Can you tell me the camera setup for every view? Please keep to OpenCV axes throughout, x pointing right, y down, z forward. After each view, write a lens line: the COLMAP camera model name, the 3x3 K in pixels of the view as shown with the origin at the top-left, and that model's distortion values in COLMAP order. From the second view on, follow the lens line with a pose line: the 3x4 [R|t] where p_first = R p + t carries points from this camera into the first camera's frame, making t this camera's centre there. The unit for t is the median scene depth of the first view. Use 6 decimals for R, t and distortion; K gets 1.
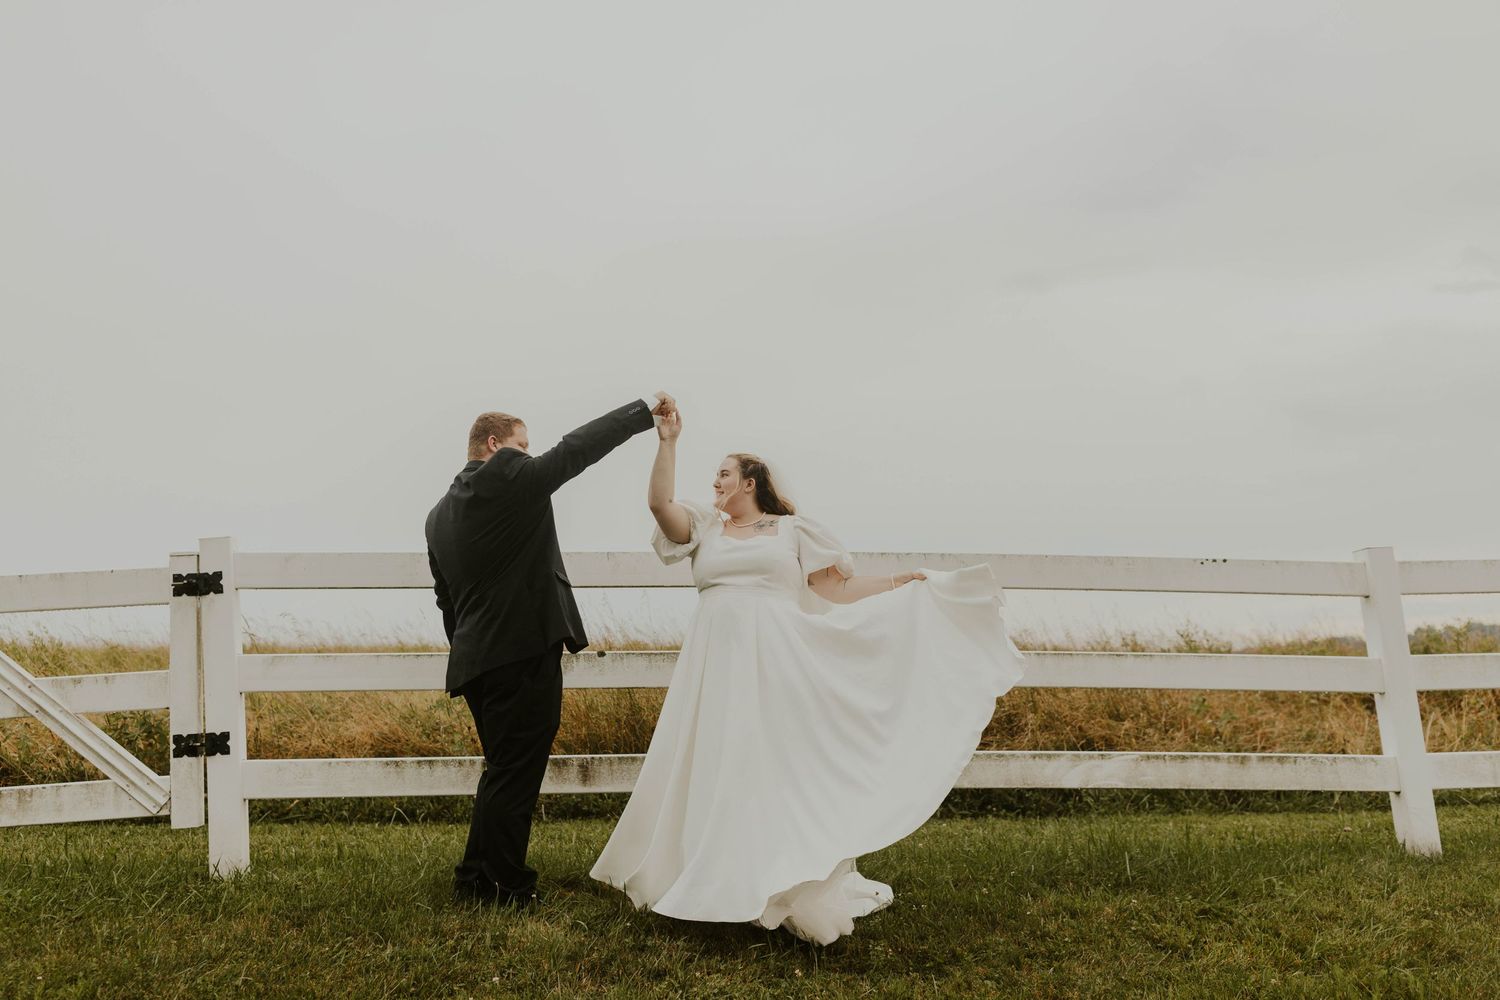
lens RADIAL K [[1424.2, 0, 750.0], [0, 1424.2, 500.0], [0, 0, 1]] dist [-0.000646, 0.004448]
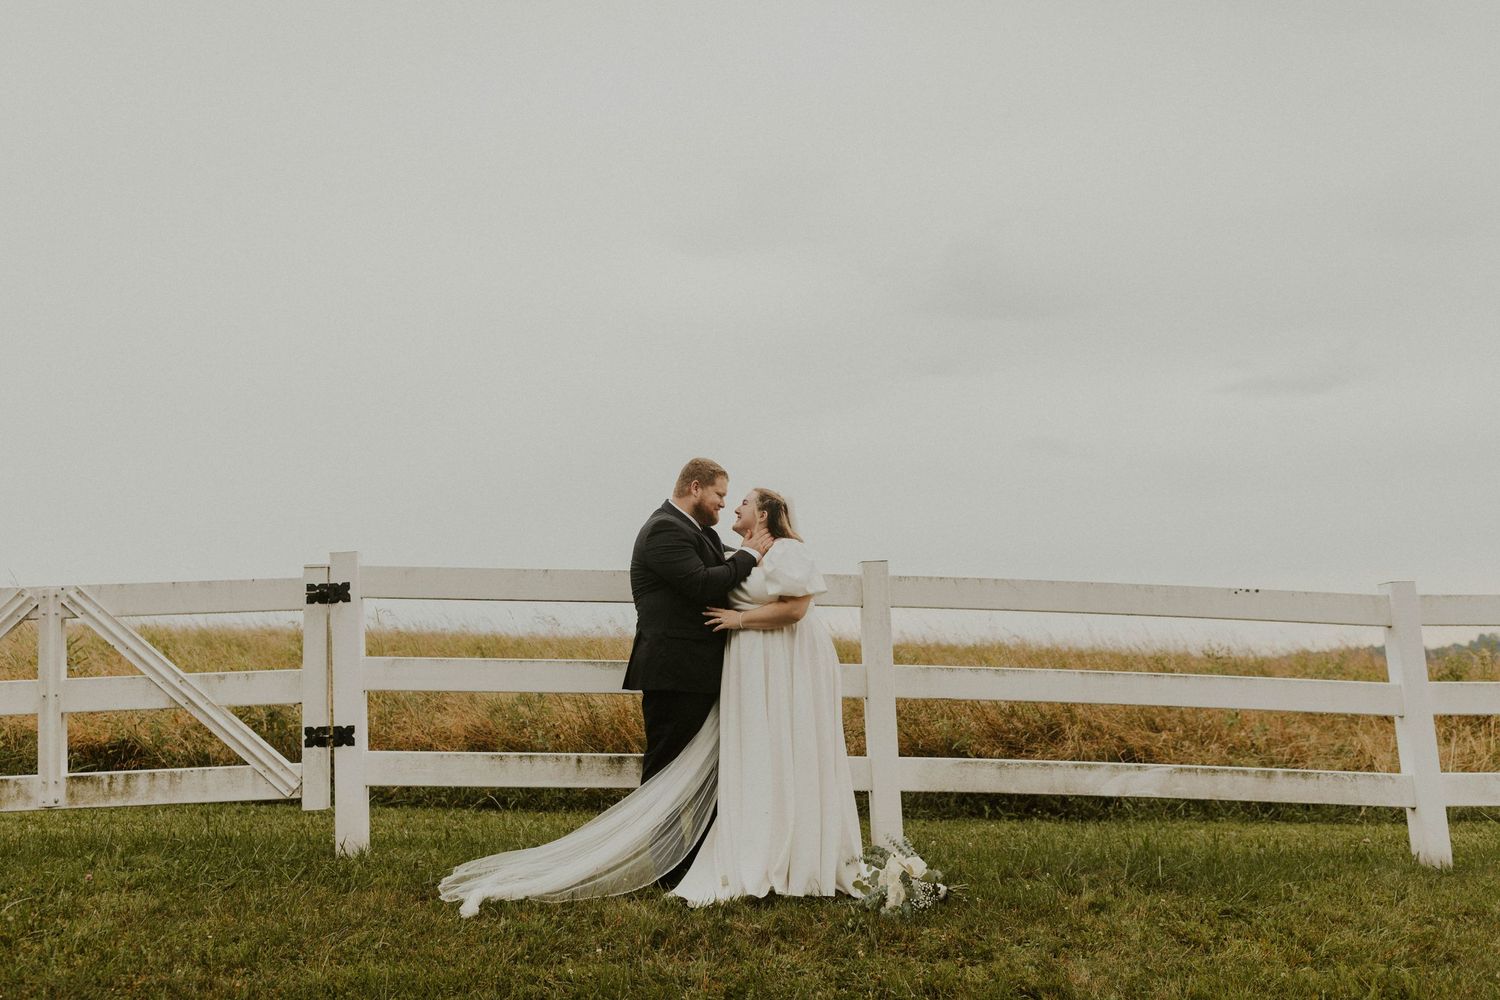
lens RADIAL K [[1424.2, 0, 750.0], [0, 1424.2, 500.0], [0, 0, 1]] dist [-0.000646, 0.004448]
pose [[0.999107, 0.020147, -0.037147, -0.015416], [-0.019894, 0.999776, 0.007176, -0.029143], [0.037284, -0.006431, 0.999284, -0.108706]]
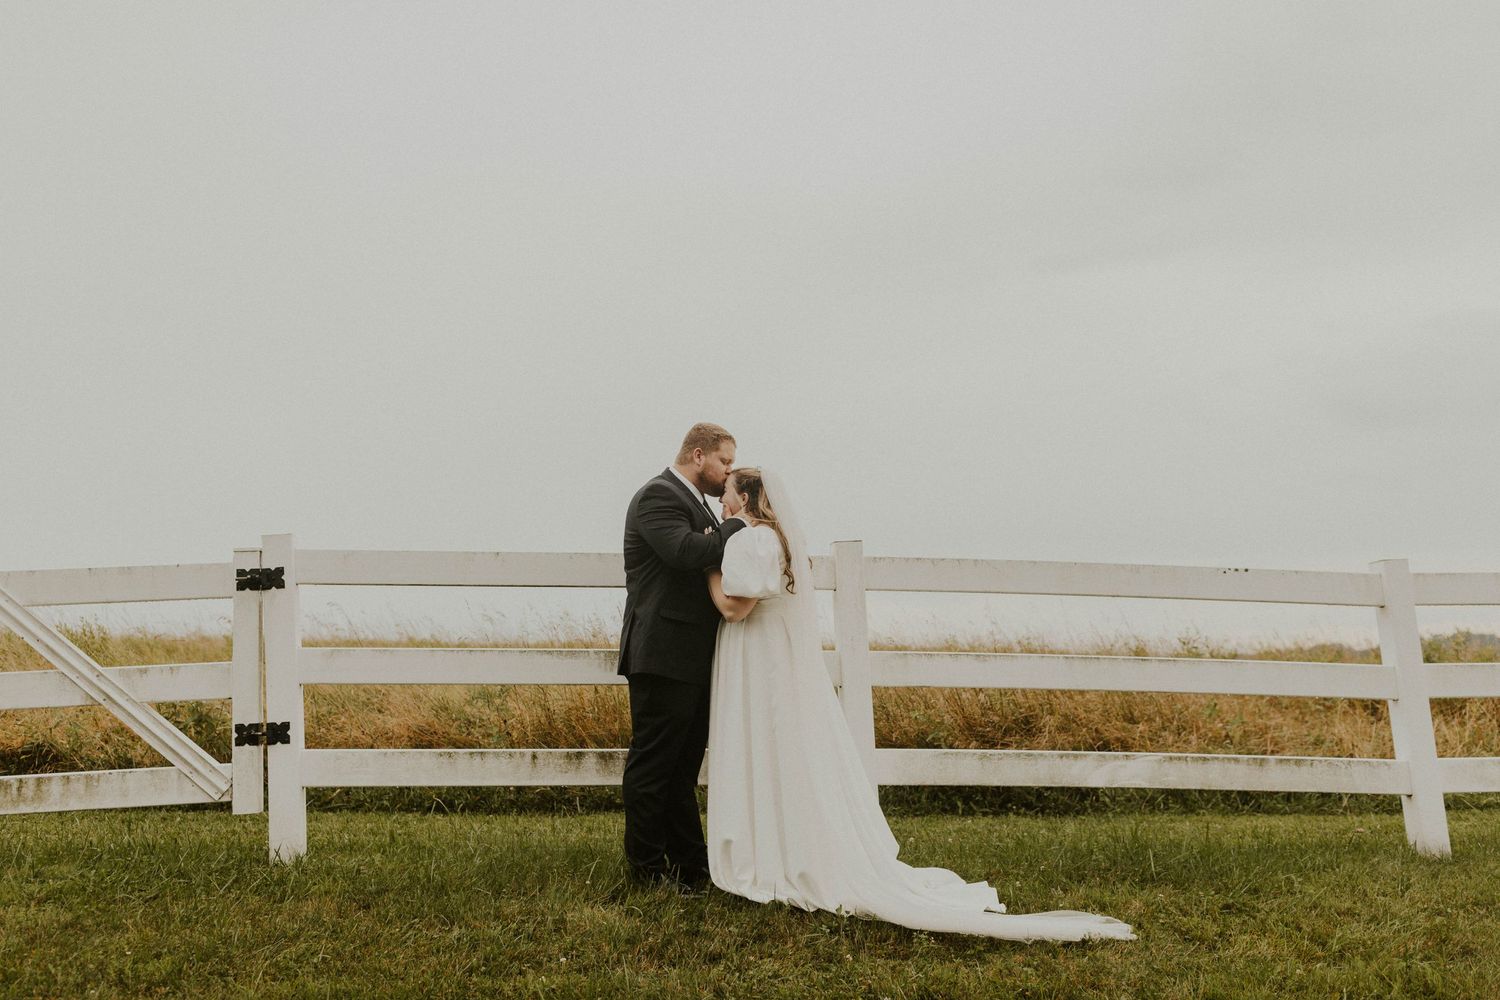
lens RADIAL K [[1424.2, 0, 750.0], [0, 1424.2, 500.0], [0, 0, 1]] dist [-0.000646, 0.004448]
pose [[0.999879, 0.014425, 0.005853, -0.038131], [-0.014430, 0.999896, 0.000752, -0.004444], [-0.005841, -0.000836, 0.999983, -0.039052]]
